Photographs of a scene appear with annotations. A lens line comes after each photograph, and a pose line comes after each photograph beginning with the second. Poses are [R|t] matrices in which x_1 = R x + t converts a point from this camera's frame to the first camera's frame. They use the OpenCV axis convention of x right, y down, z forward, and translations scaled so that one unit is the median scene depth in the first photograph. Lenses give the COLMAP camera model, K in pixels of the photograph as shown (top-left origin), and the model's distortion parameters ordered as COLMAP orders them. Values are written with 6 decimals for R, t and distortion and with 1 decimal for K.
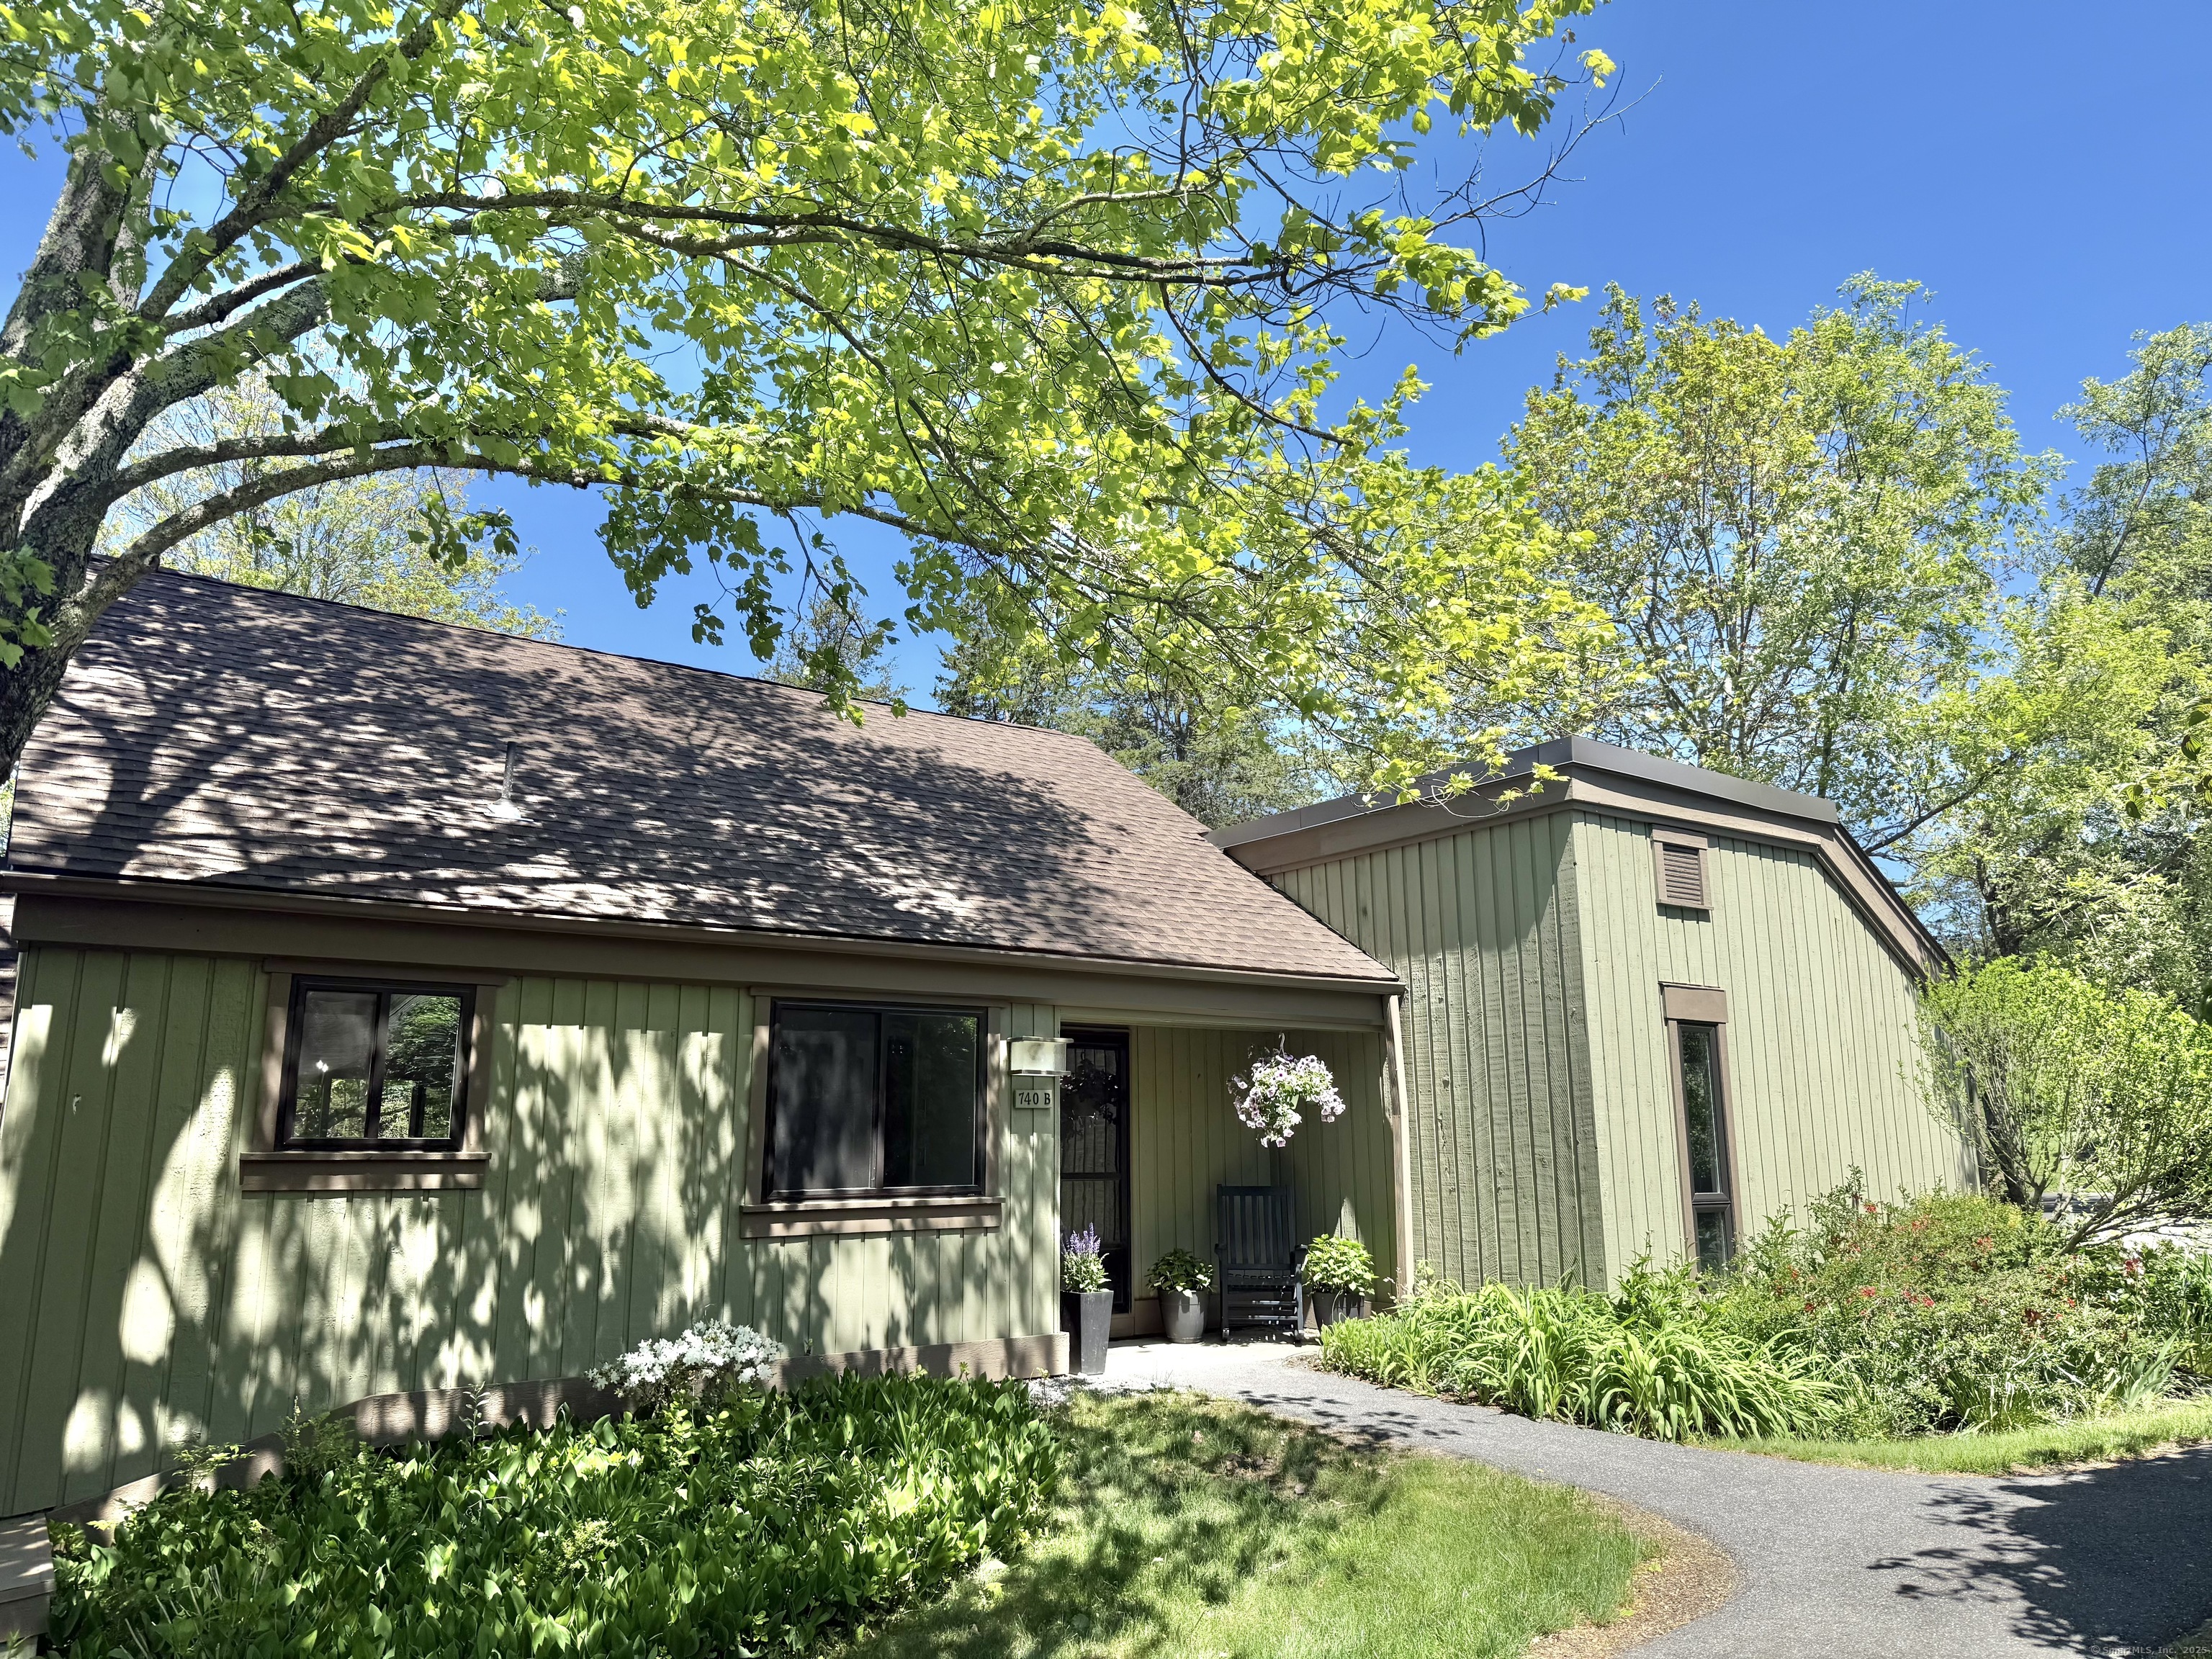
lens RADIAL K [[1541.1, 0, 1103.9], [0, 1541.1, 835.8], [0, 0, 1]] dist [0.172571, -0.346160]
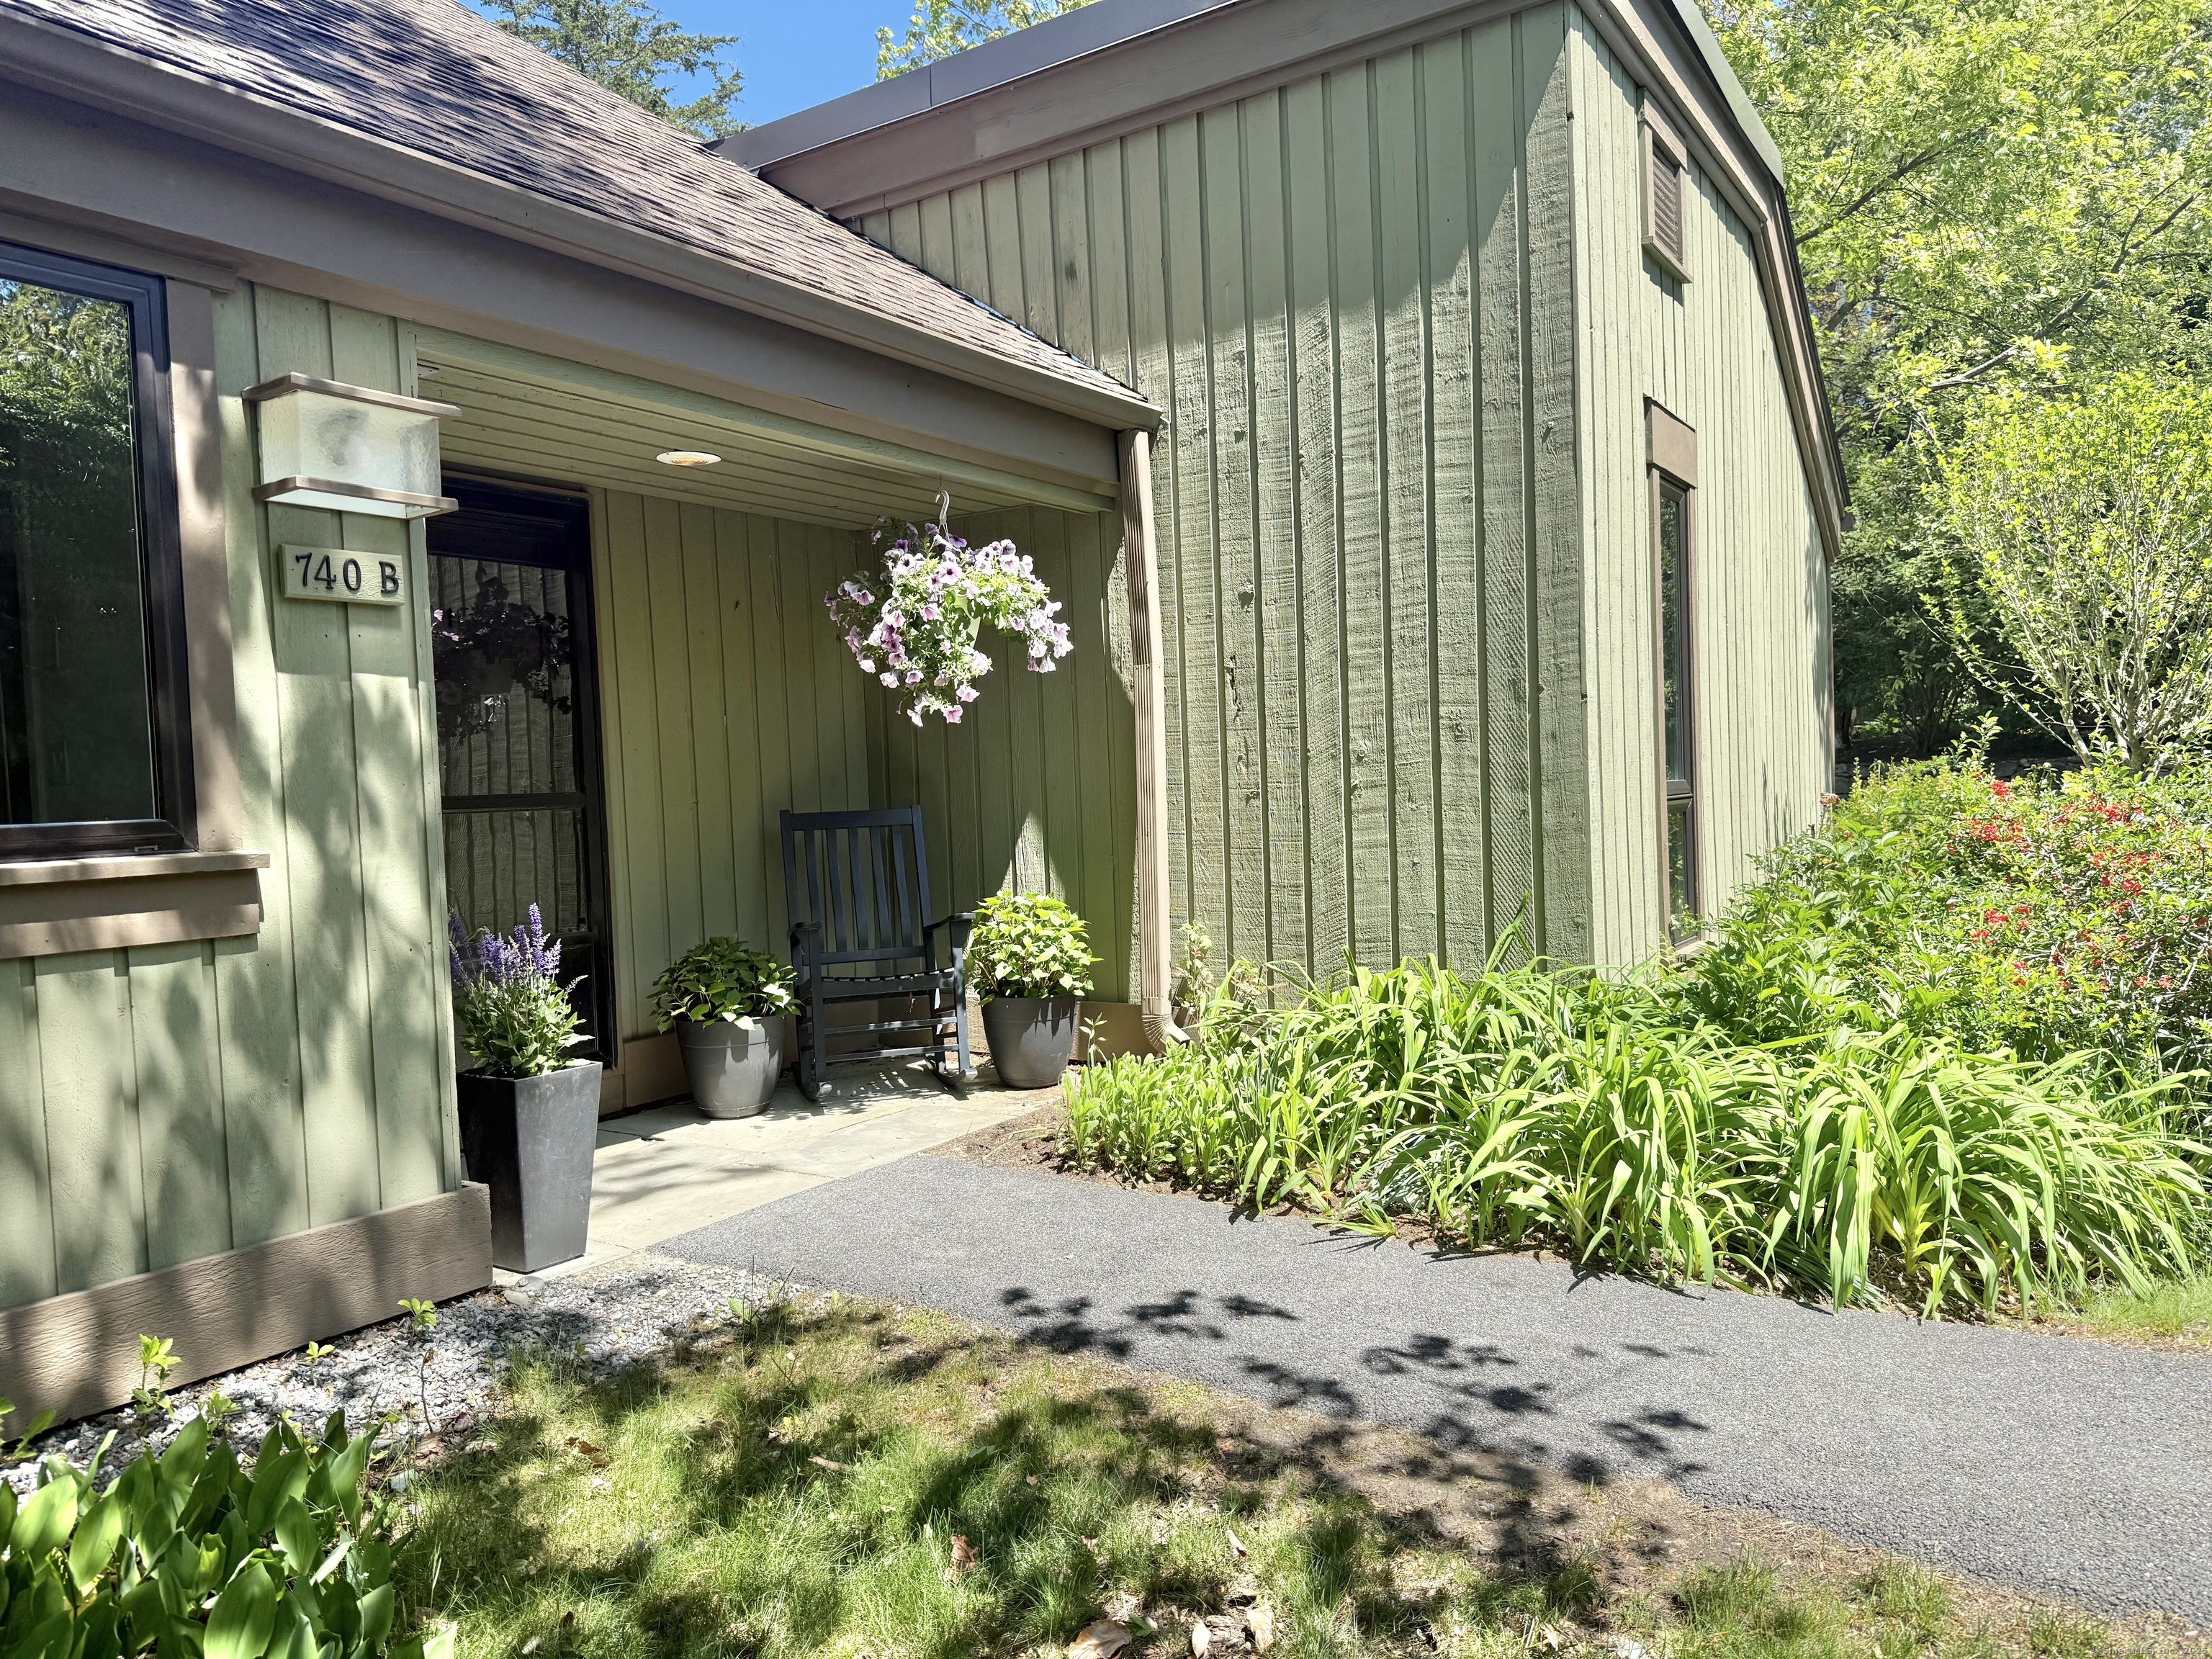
lens RADIAL K [[1541.1, 0, 1103.9], [0, 1541.1, 835.8], [0, 0, 1]] dist [0.172571, -0.346160]
pose [[0.932070, -0.046418, 0.359292, -0.014486], [-0.036197, 0.974863, 0.219847, 0.126338], [-0.360465, -0.217918, 0.906960, 0.538806]]
